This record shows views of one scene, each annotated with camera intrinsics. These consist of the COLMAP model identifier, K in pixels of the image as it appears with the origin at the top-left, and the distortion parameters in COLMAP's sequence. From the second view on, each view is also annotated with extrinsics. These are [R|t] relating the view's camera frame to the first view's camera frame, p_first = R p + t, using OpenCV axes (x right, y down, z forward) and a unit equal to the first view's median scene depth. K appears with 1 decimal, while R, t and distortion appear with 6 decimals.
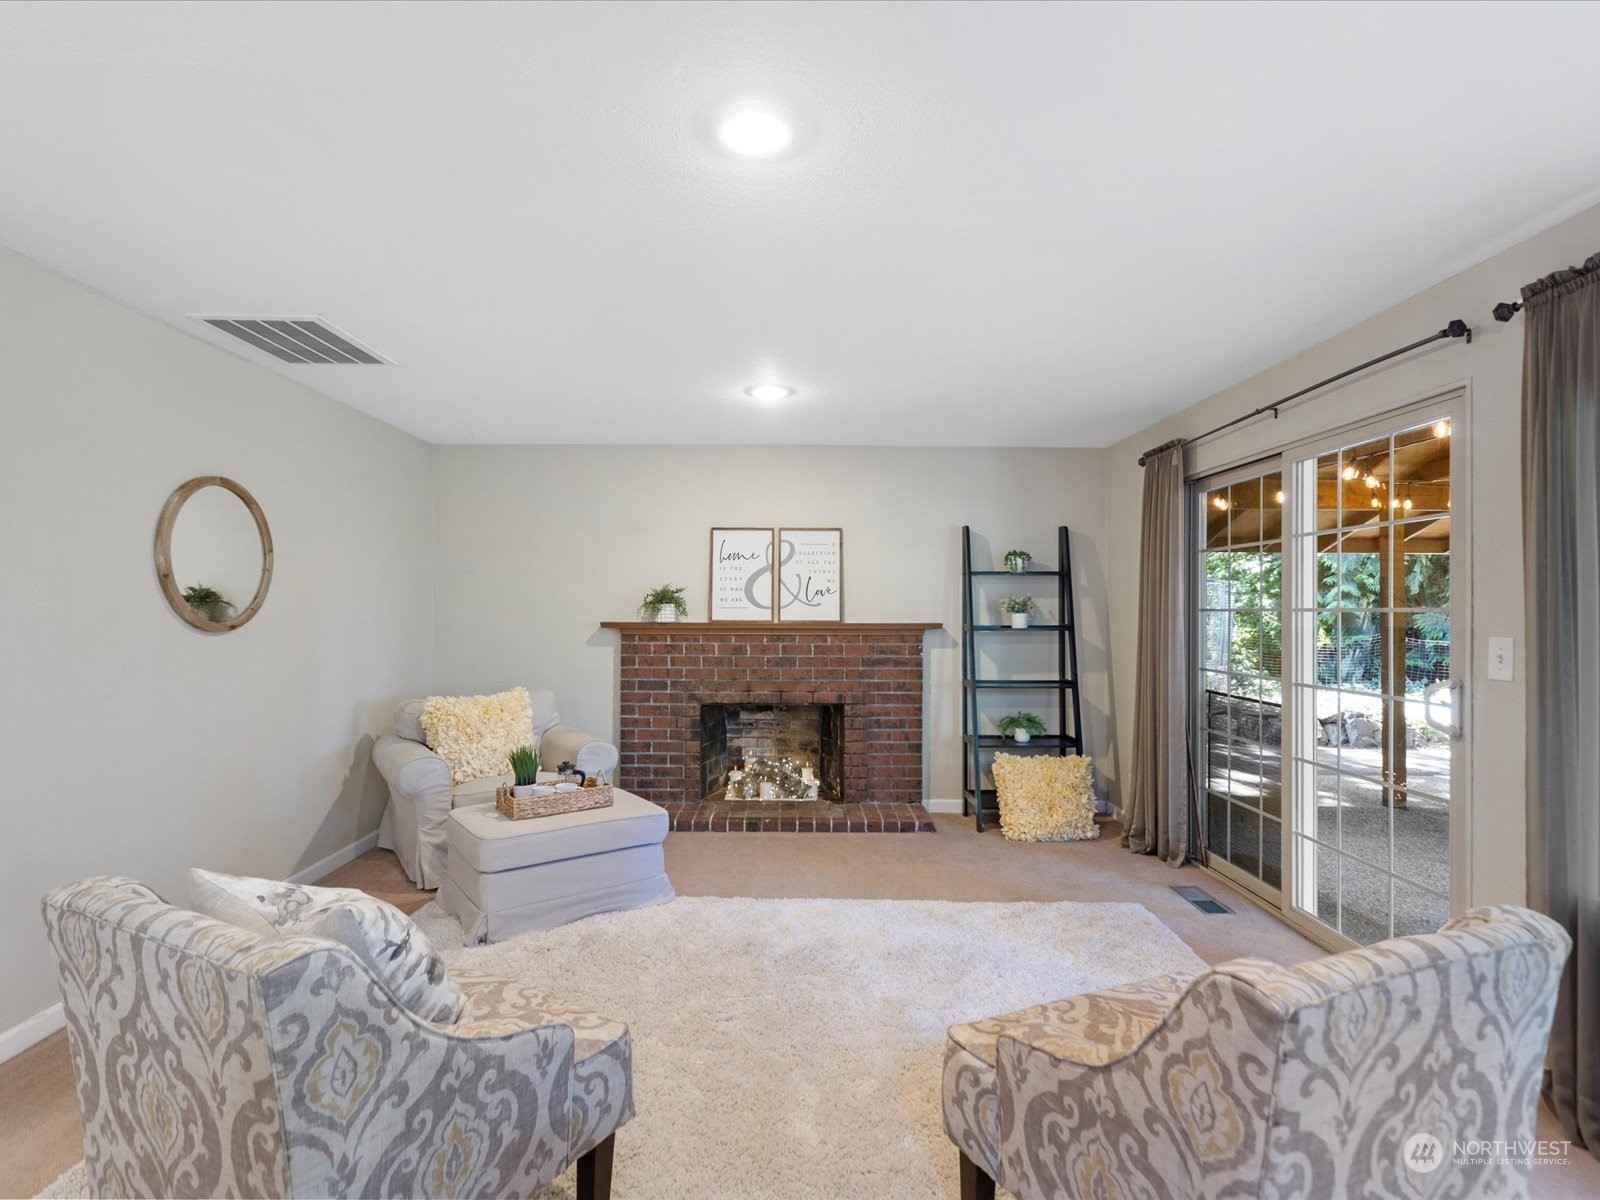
lens RADIAL K [[804.9, 0, 818.8], [0, 804.9, 600.4], [0, 0, 1]] dist [-0.001248, 0.002829]
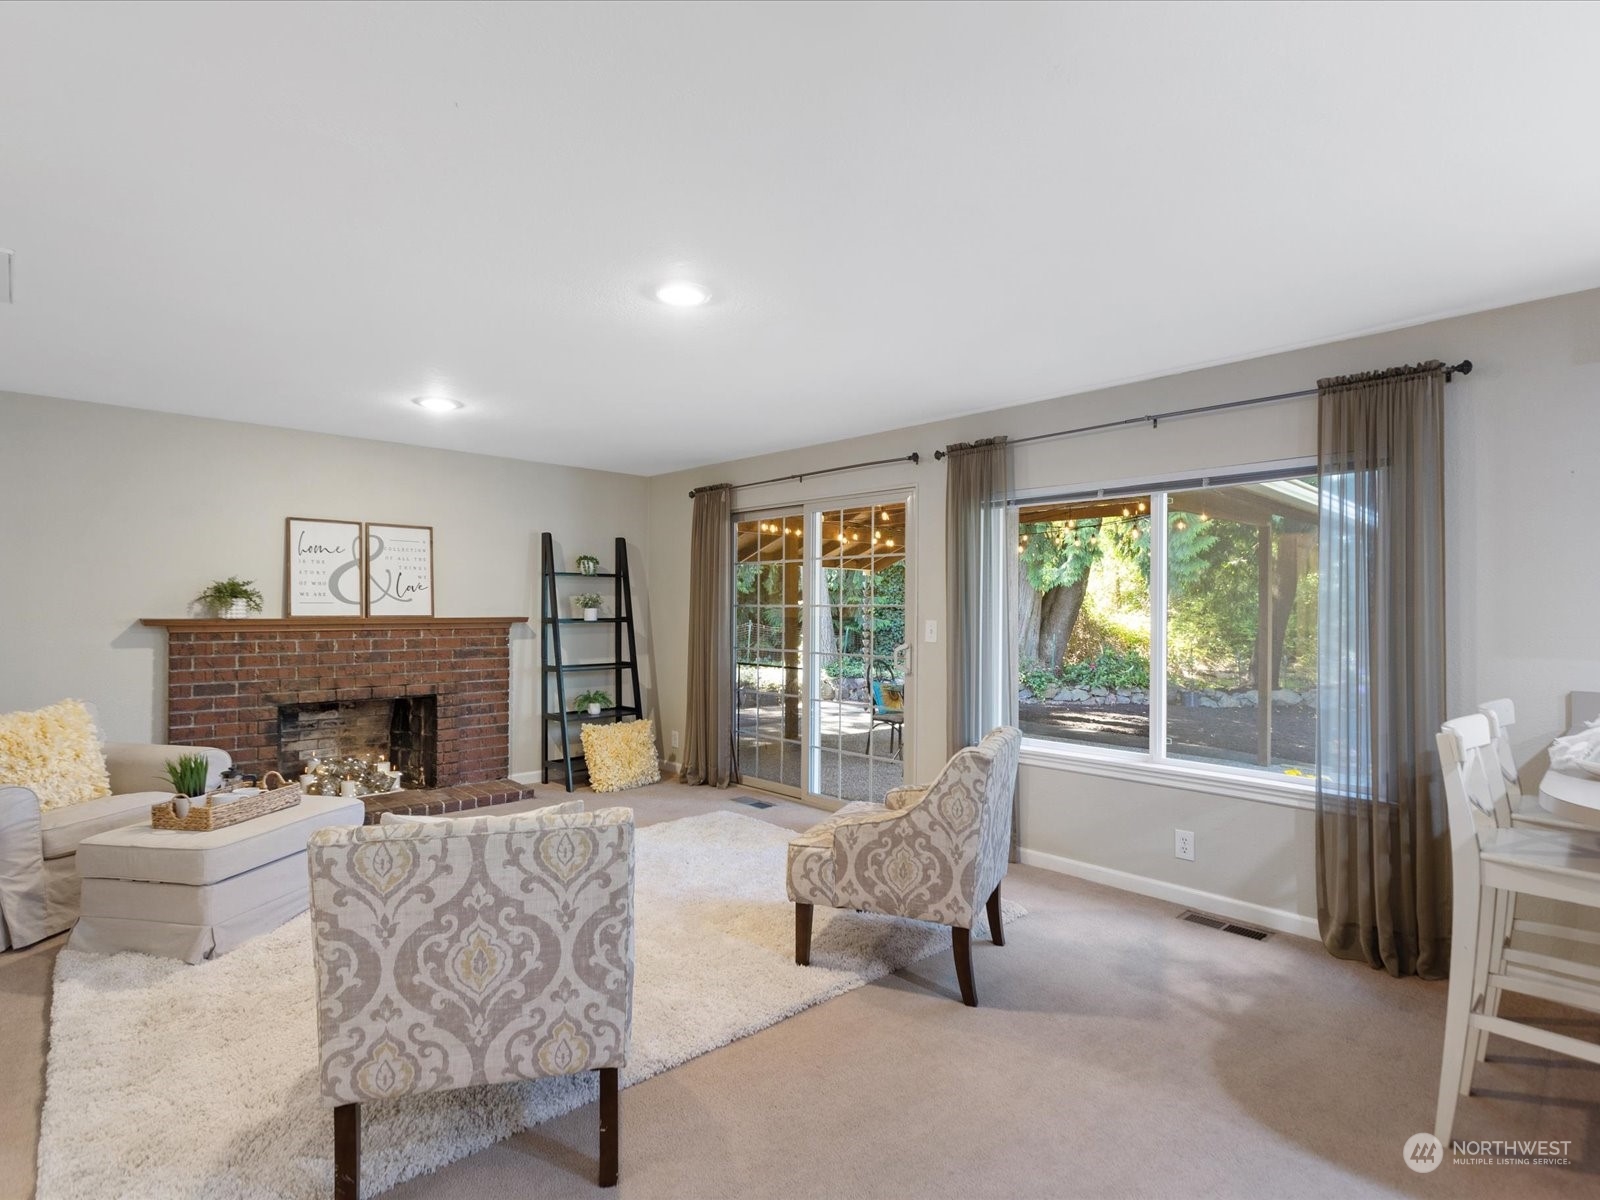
lens RADIAL K [[804.9, 0, 818.8], [0, 804.9, 600.4], [0, 0, 1]] dist [-0.001248, 0.002829]
pose [[0.723825, 0.005382, 0.689962, -0.334961], [-0.009914, 0.999947, 0.002601, -0.002100], [-0.689912, -0.008723, 0.723840, -0.105476]]
